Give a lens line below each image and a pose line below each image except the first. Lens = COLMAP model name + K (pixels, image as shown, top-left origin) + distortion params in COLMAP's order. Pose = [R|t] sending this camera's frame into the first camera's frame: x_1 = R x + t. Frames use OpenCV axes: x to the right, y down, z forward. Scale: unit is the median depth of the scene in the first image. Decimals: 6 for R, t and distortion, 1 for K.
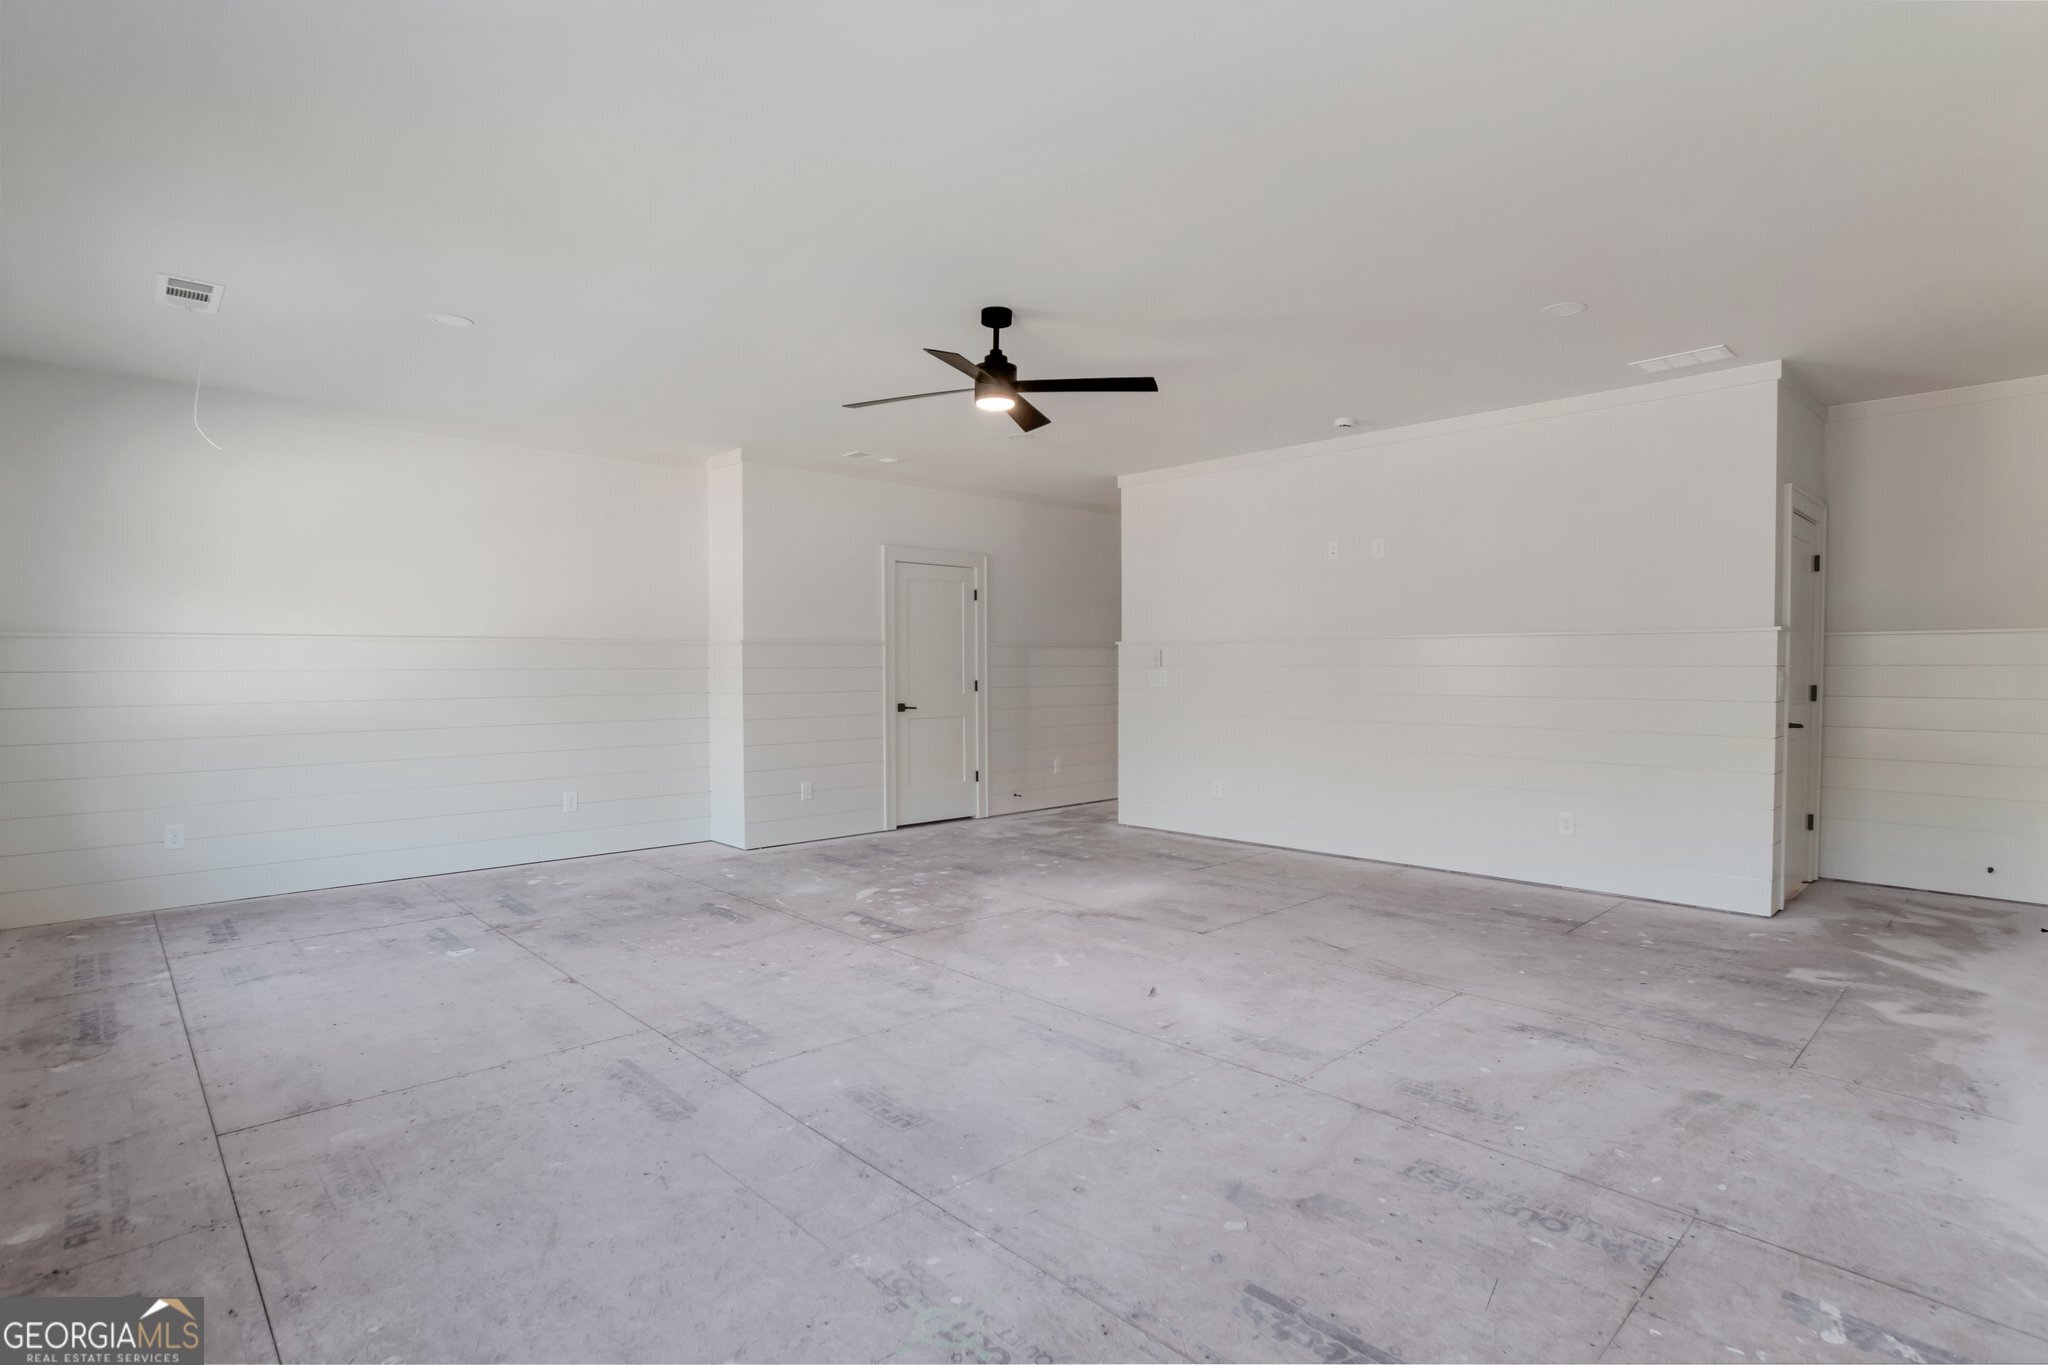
lens RADIAL K [[1017.7, 0, 1067.4], [0, 1017.7, 727.7], [0, 0, 1]] dist [0.000014, 0.029662]
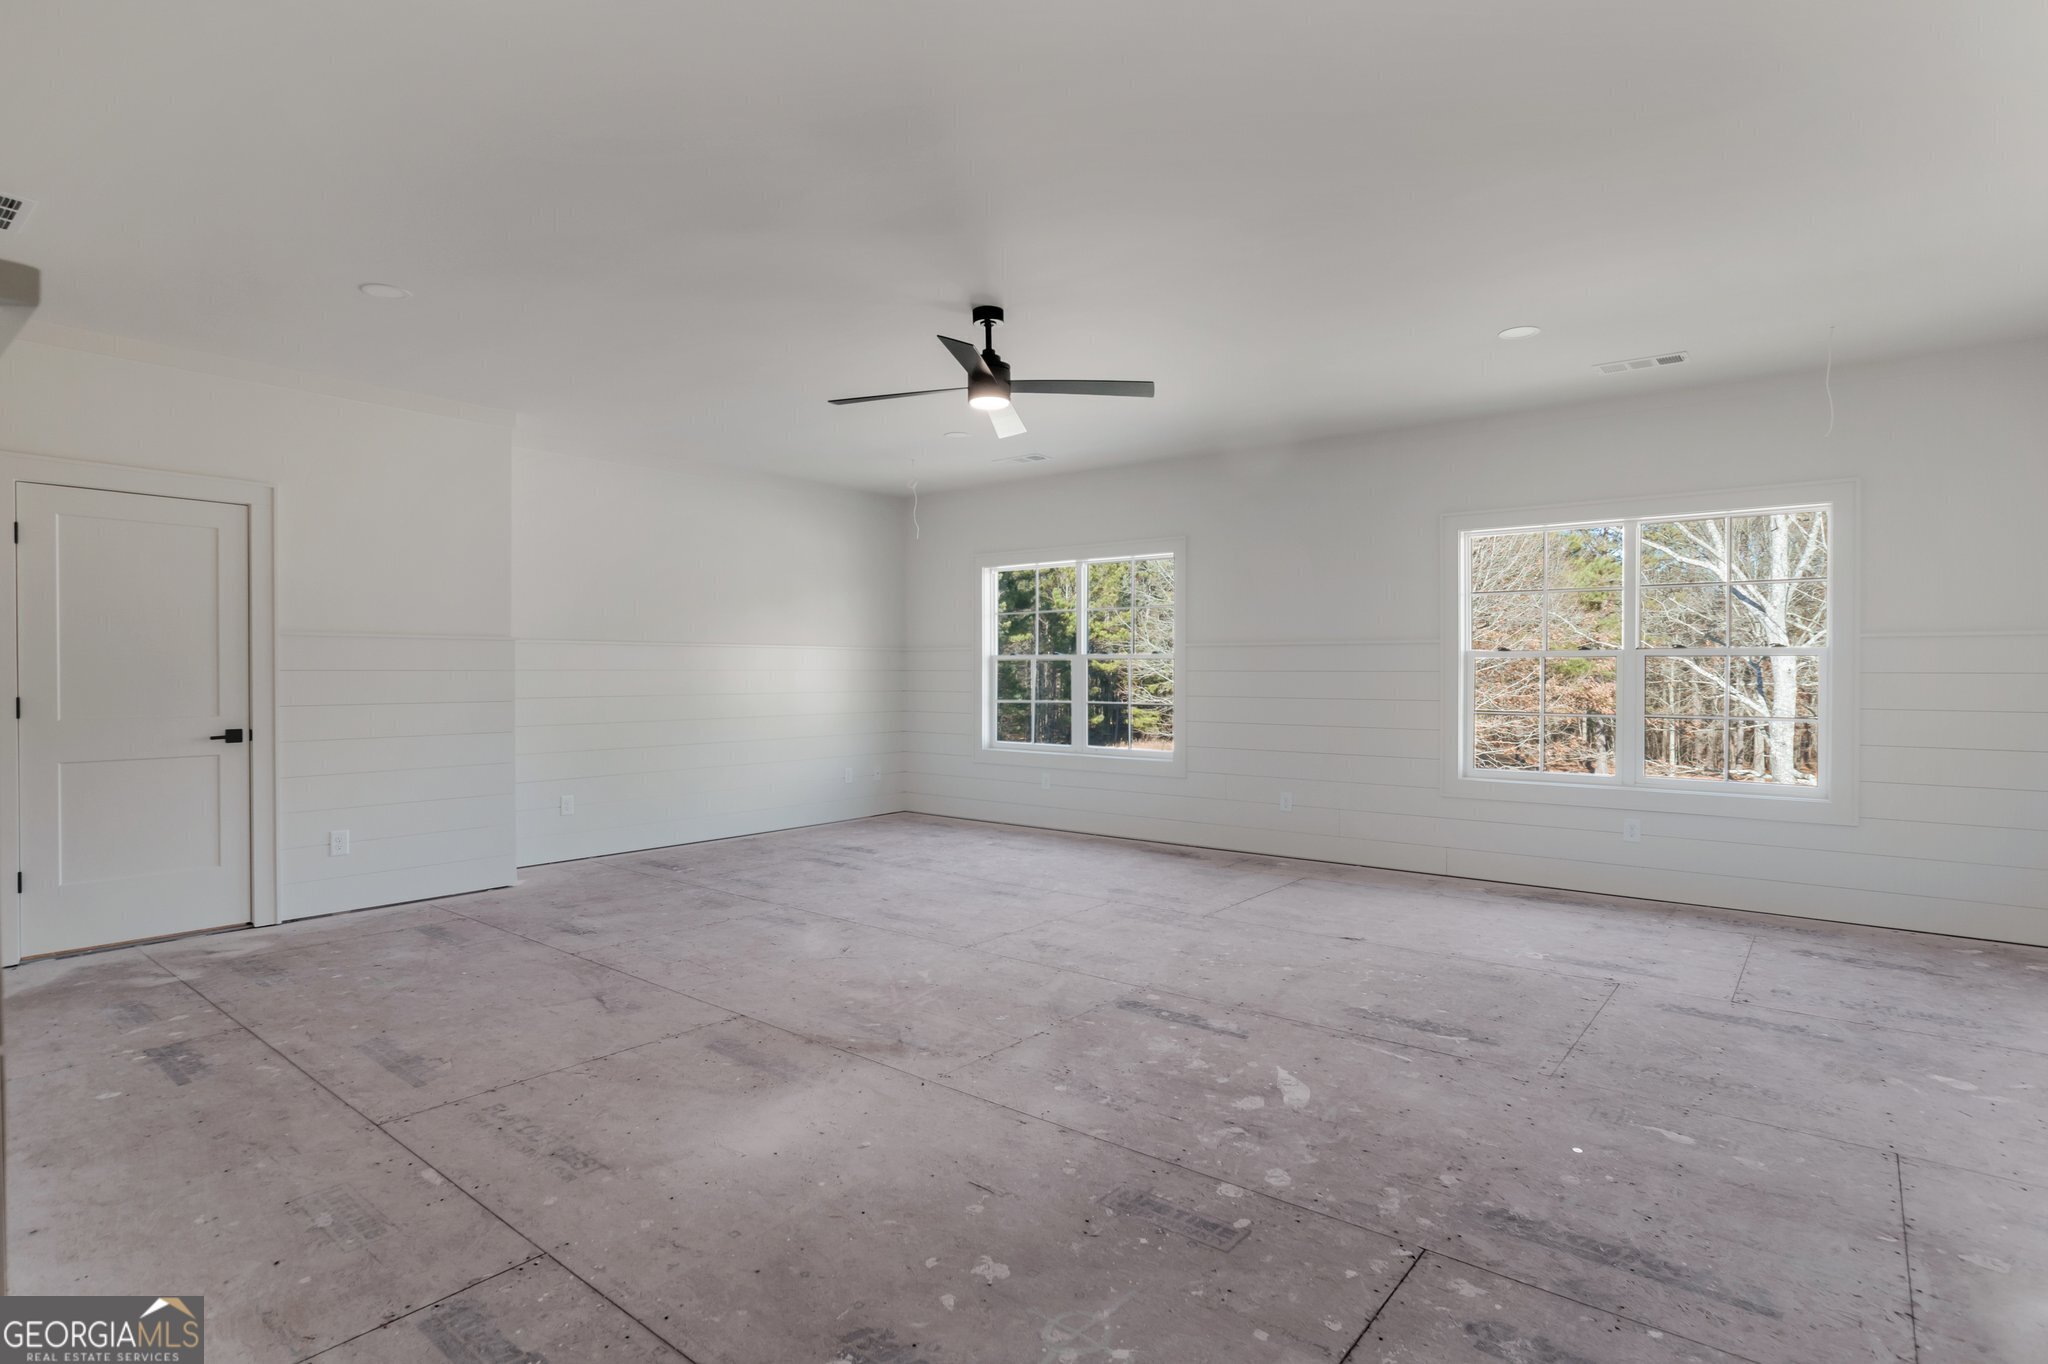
lens RADIAL K [[1025.8, 0, 1019.6], [0, 1025.8, 679.5], [0, 0, 1]] dist [-0.044116, 0.029067]
pose [[-0.995802, 0.002312, -0.091502, -0.008018], [-0.004116, 0.997539, 0.069996, -0.118501], [0.091439, 0.070079, -0.993342, 1.988771]]
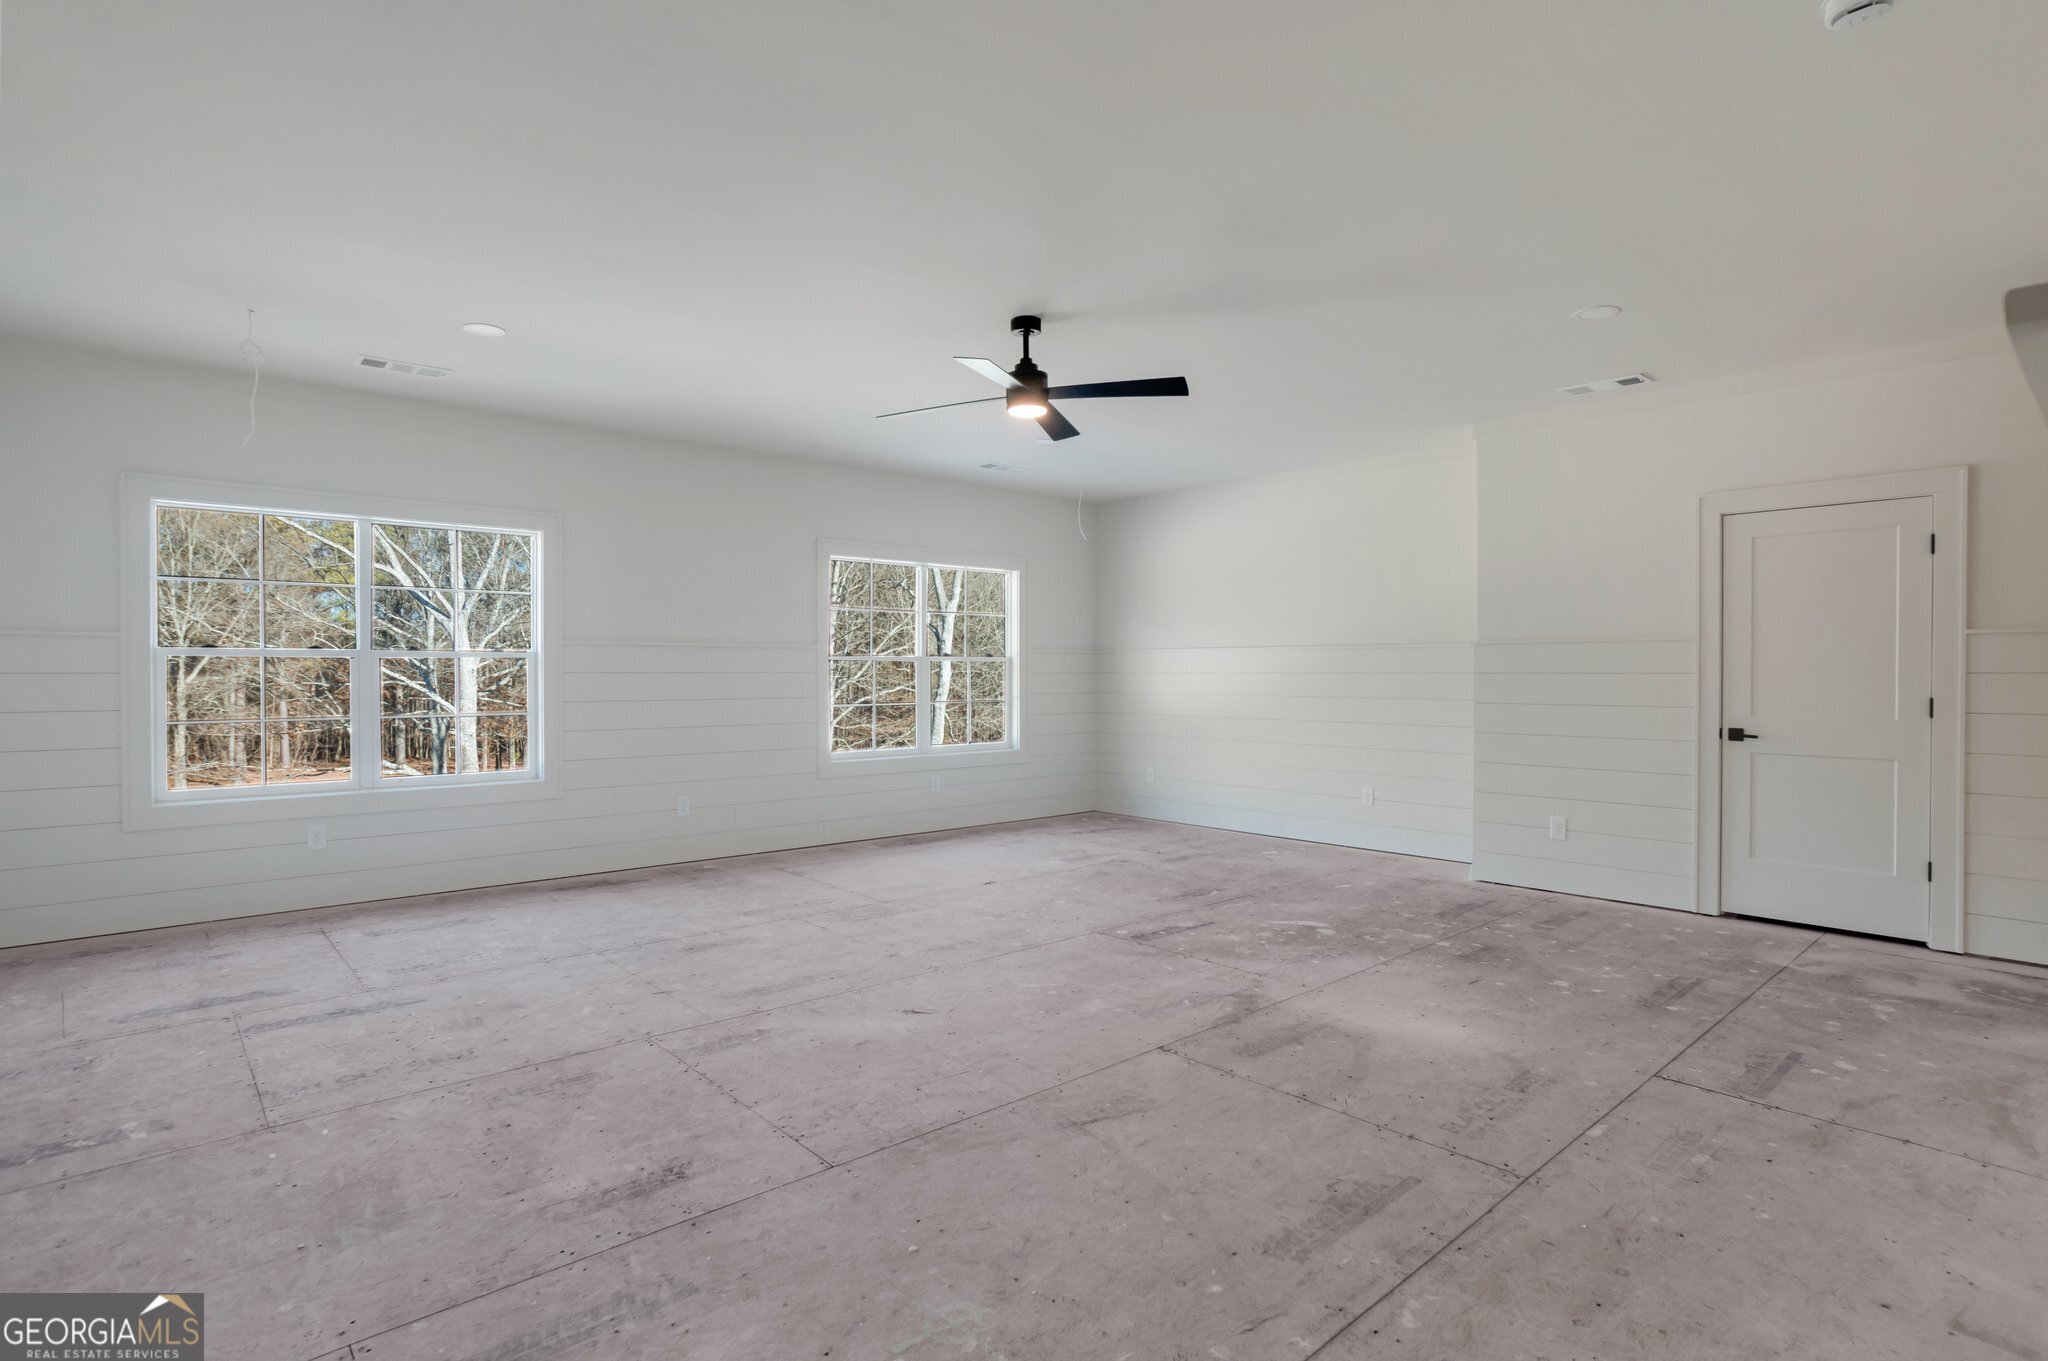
lens RADIAL K [[1025.8, 0, 1019.6], [0, 1025.8, 678.0], [0, 0, 1]] dist [-0.044116, 0.029067]
pose [[-0.068615, 0.005692, -0.997627, 0.945160], [-0.063780, 0.997913, 0.010081, -0.060384], [0.995602, 0.064321, -0.068108, 1.055064]]
